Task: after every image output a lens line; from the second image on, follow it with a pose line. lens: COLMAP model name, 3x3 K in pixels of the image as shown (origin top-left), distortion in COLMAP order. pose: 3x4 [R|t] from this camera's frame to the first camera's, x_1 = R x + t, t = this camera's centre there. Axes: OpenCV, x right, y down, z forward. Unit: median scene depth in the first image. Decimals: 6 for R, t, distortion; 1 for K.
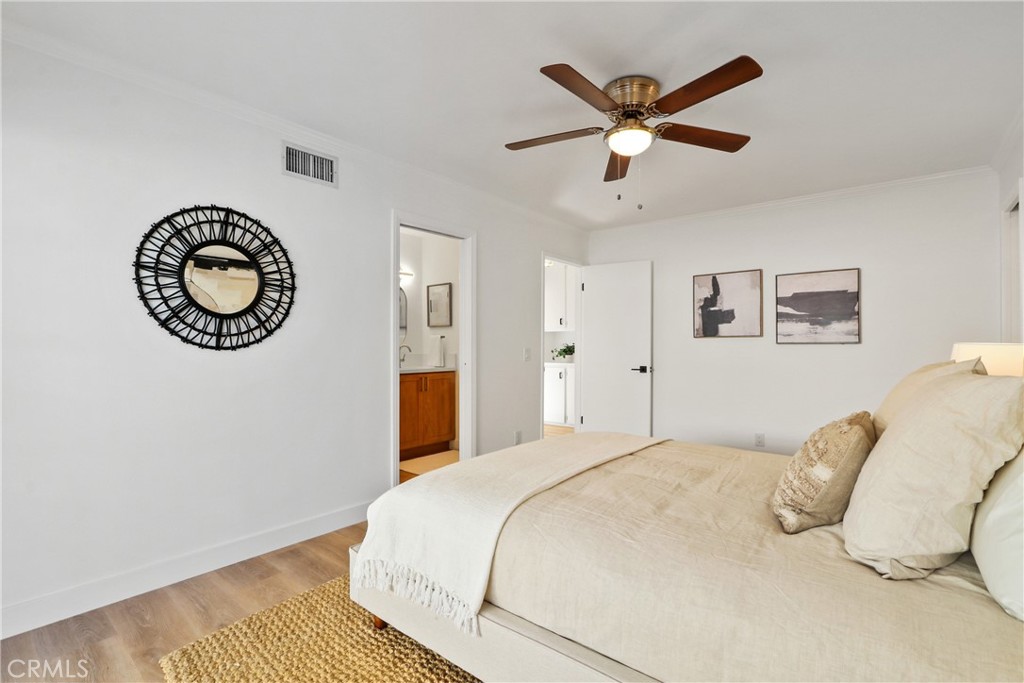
lens RADIAL K [[475.2, 0, 512.2], [0, 475.2, 343.1], [0, 0, 1]] dist [-0.004945, -0.001760]
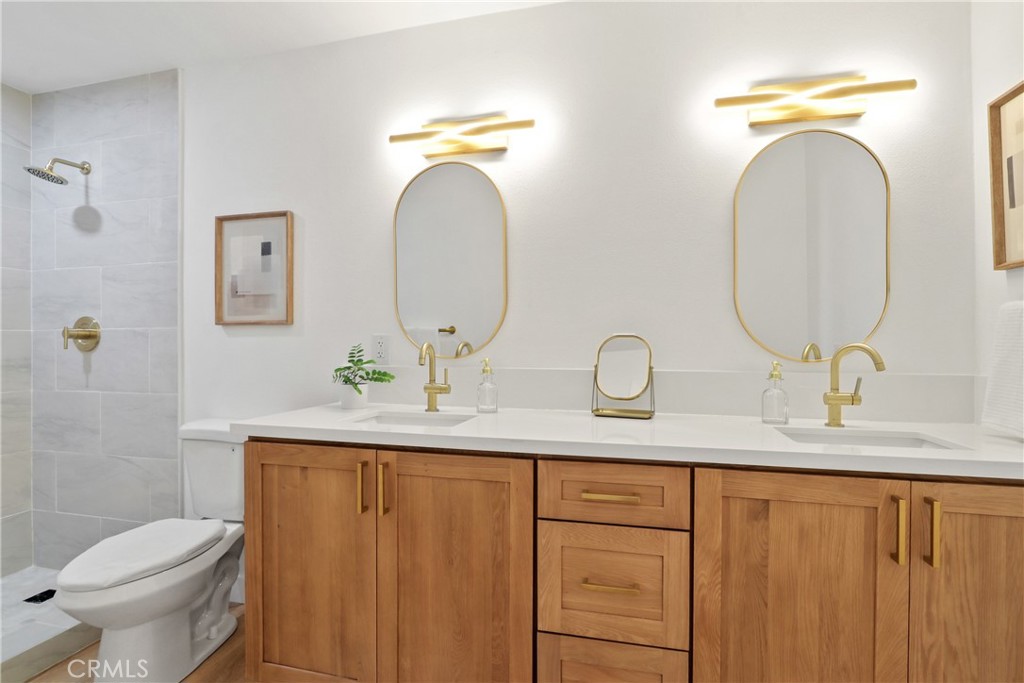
lens RADIAL K [[475.2, 0, 511.4], [0, 475.2, 343.5], [0, 0, 1]] dist [-0.004945, -0.001760]
pose [[0.420218, 0.002280, -0.907420, -0.065265], [0.003952, 0.999983, 0.004343, 0.001488], [0.907415, -0.005411, 0.420202, 0.710168]]
